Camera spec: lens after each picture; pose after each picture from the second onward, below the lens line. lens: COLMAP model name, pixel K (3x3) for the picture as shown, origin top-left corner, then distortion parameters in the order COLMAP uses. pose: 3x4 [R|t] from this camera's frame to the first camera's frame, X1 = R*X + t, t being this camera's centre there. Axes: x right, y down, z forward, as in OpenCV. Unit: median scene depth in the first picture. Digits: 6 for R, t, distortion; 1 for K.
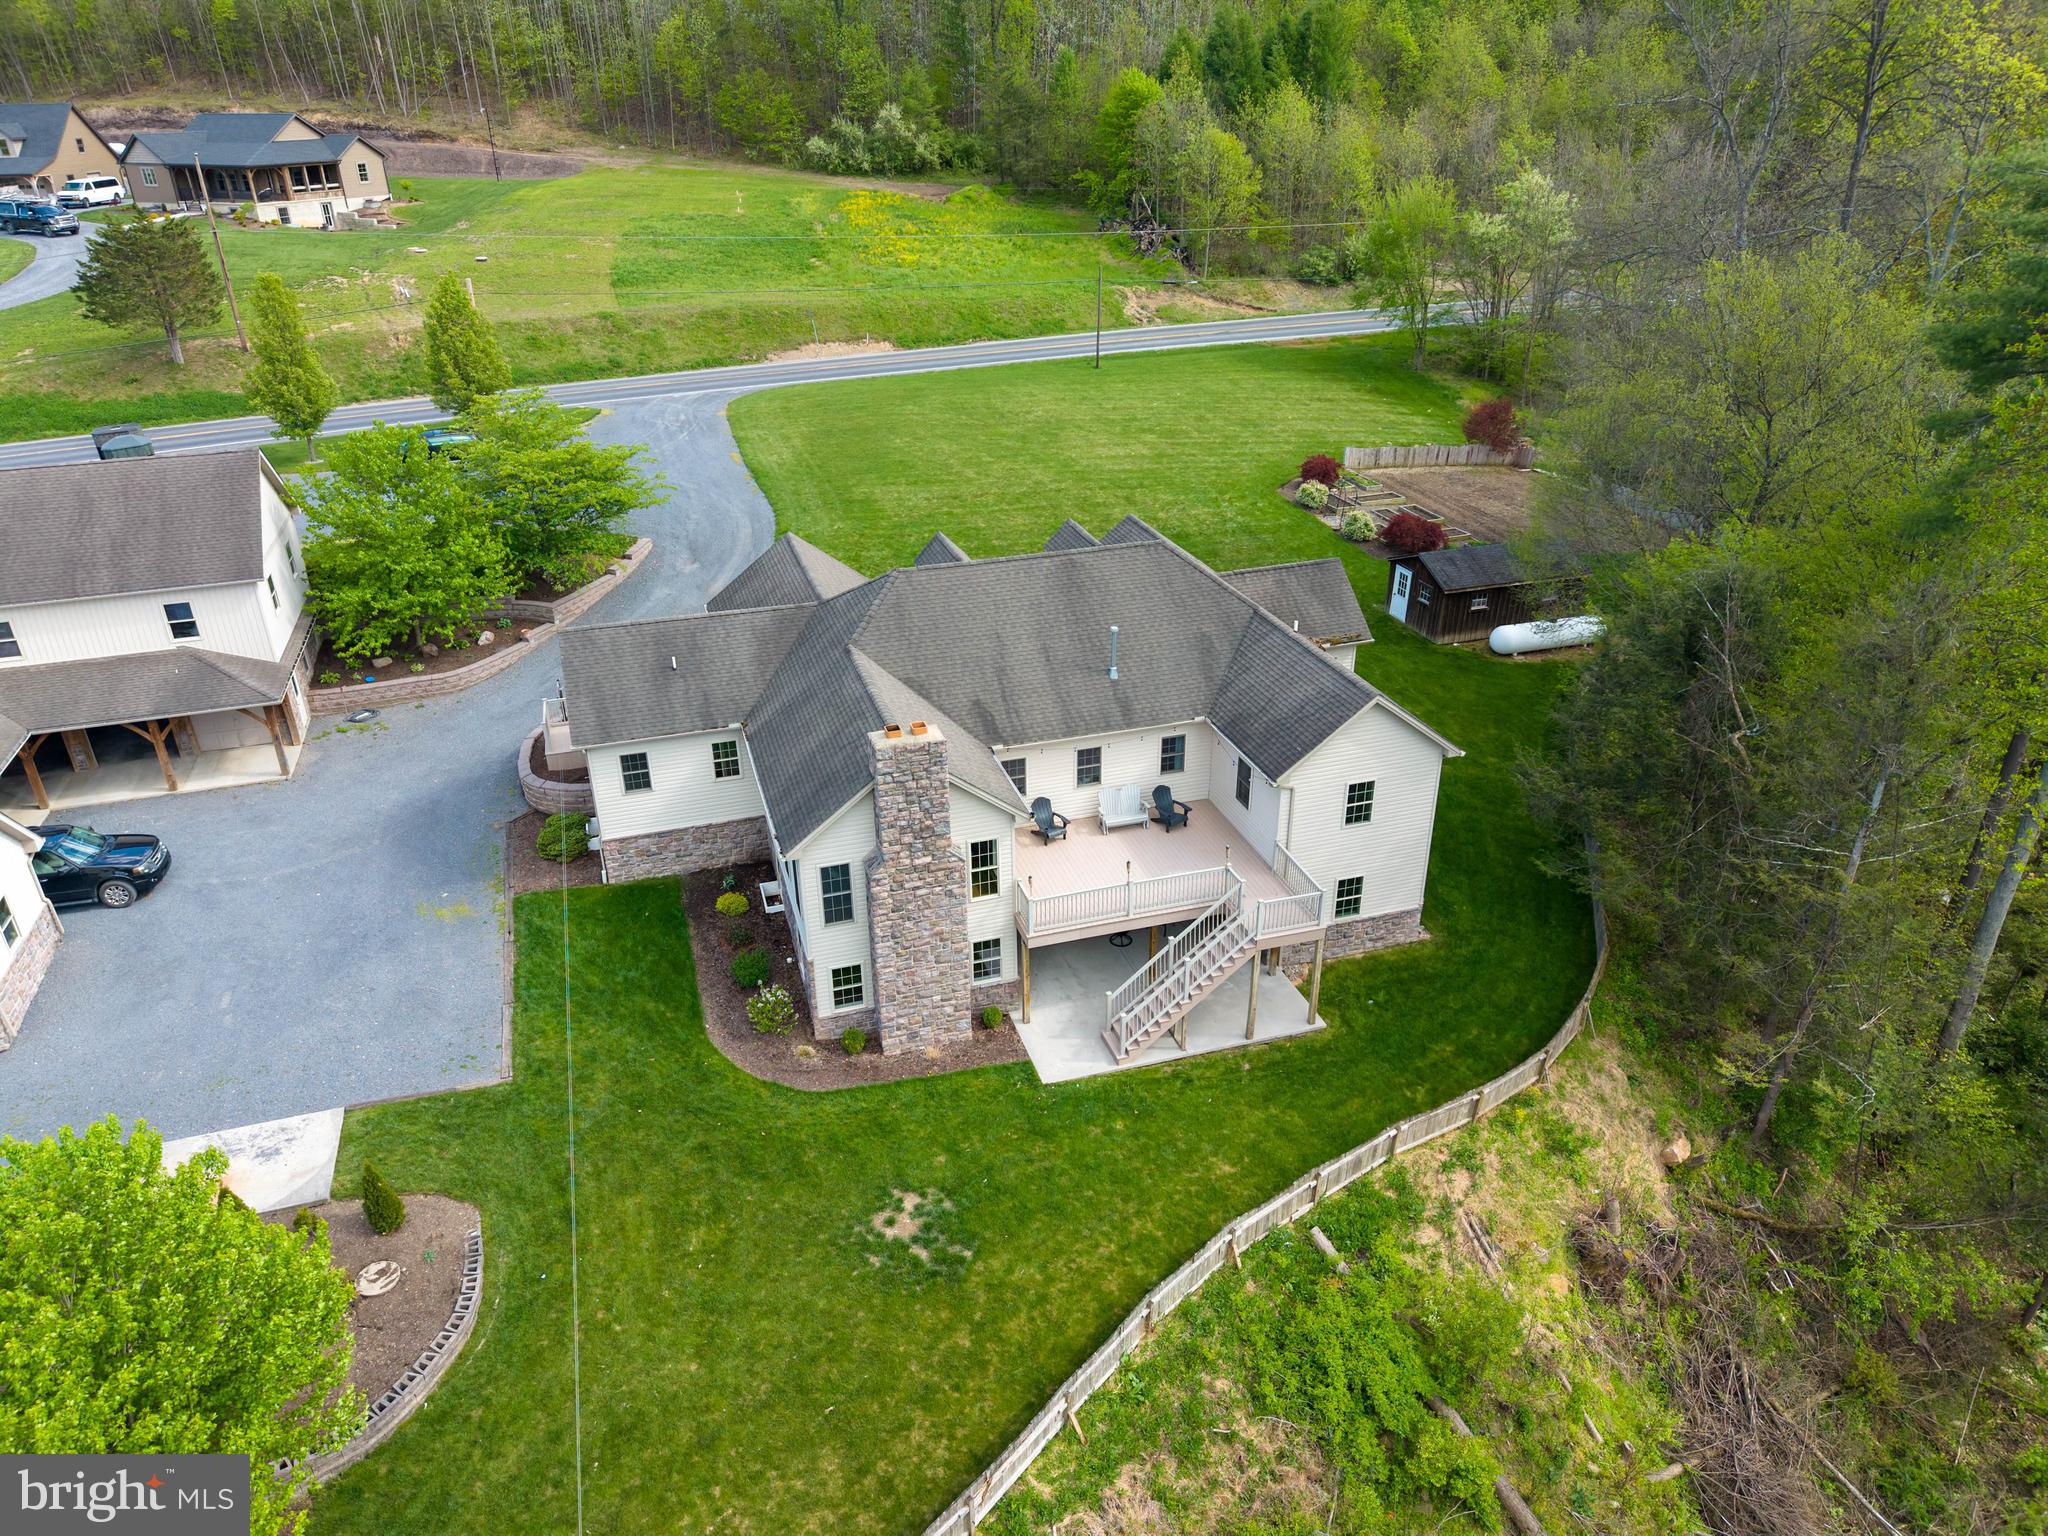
lens RADIAL K [[1373.3, 0, 1024.0], [0, 1373.3, 768.0], [0, 0, 1]] dist [0.028361, -0.026035]
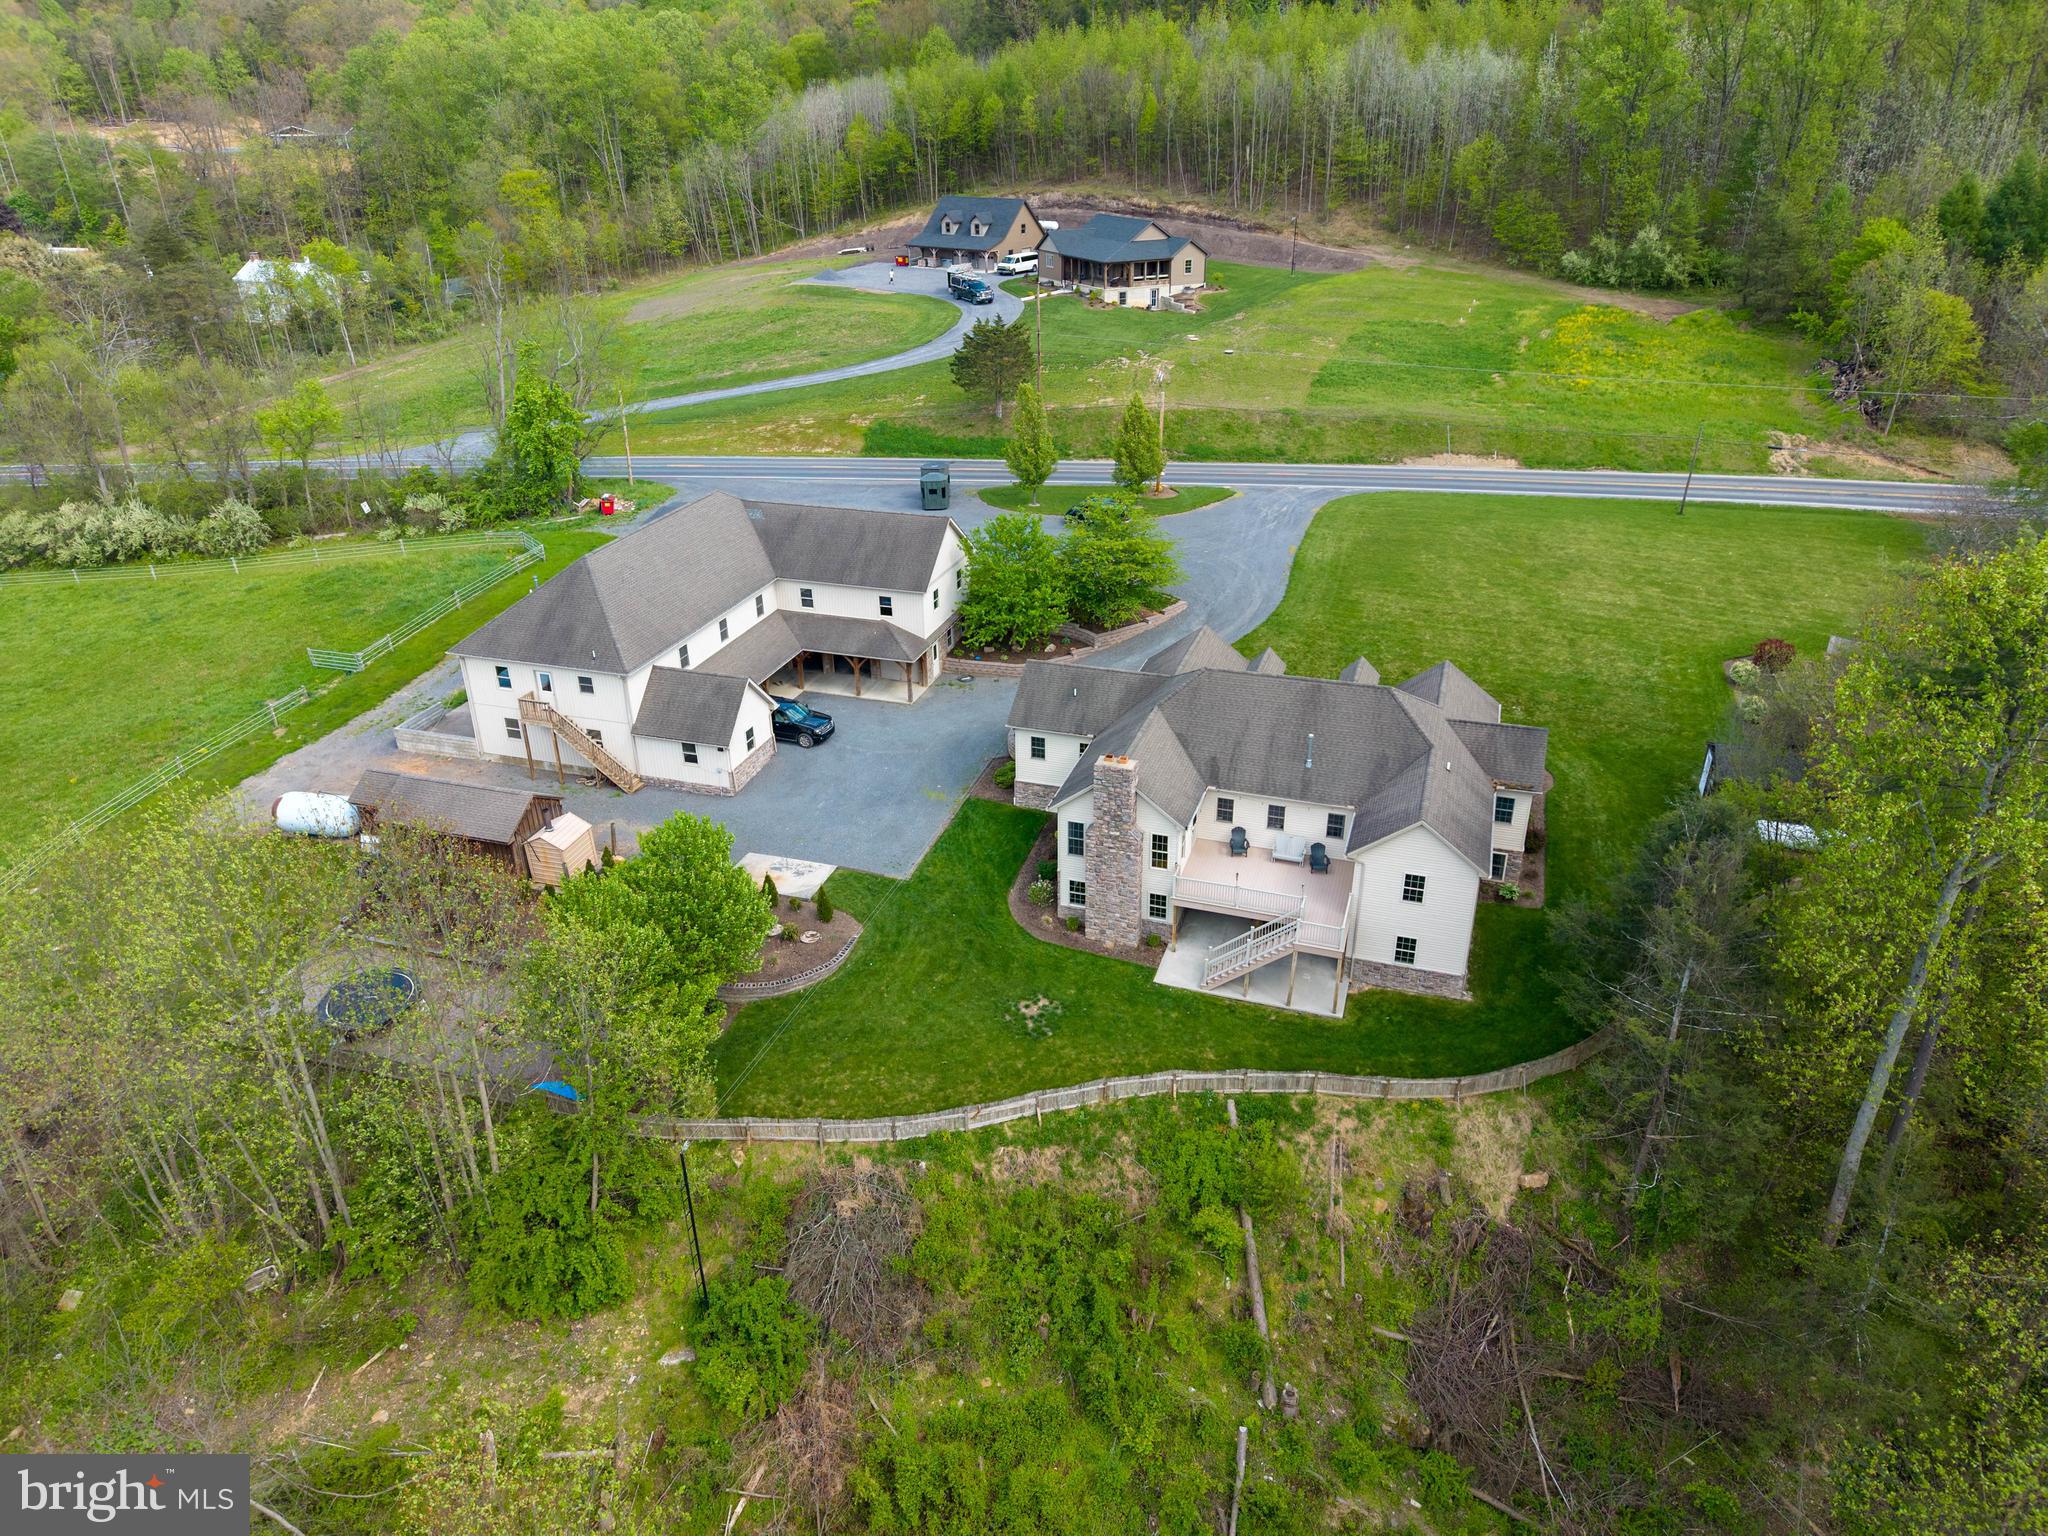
lens RADIAL K [[1369.6, 0, 1024.0], [0, 1369.6, 768.0], [0, 0, 1]] dist [0.044548, -0.055095]
pose [[0.814058, 0.261369, -0.518648, 0.418790], [-0.261281, 0.962355, 0.074871, -0.066763], [0.518692, 0.074564, 0.851703, -0.332055]]
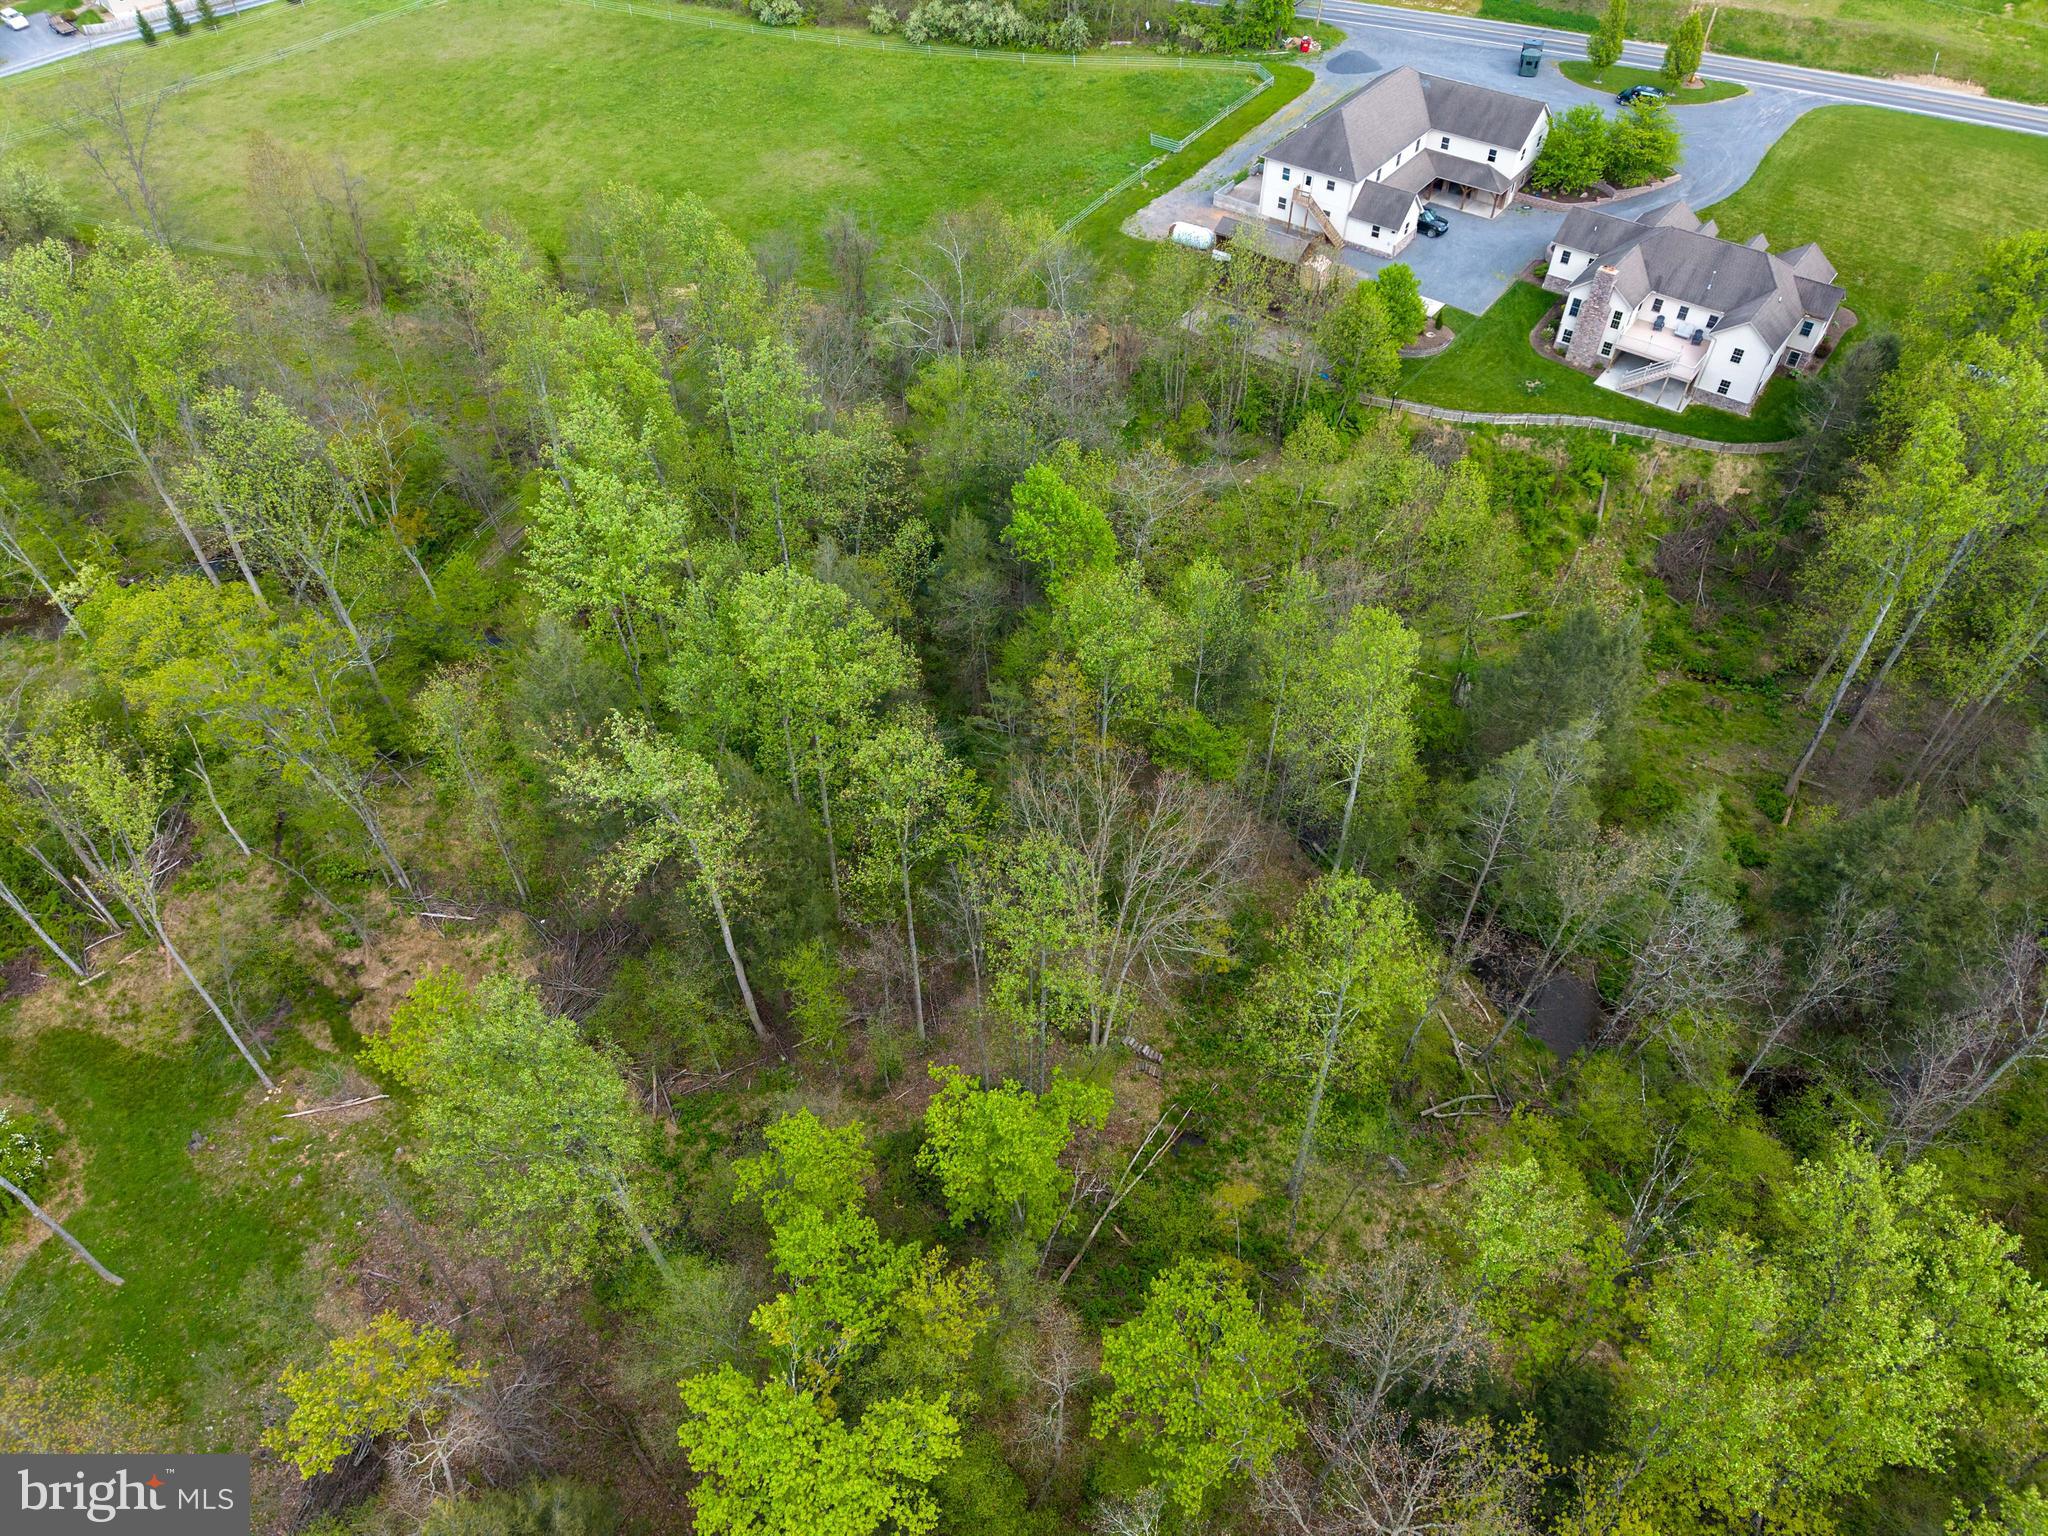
lens RADIAL K [[1373.3, 0, 1024.0], [0, 1373.3, 768.0], [0, 0, 1]] dist [0.028361, -0.026035]
pose [[0.575295, 0.601913, -0.553838, 1.061800], [-0.369140, 0.795291, 0.480883, -0.094072], [0.729912, -0.072206, 0.679717, -1.574988]]
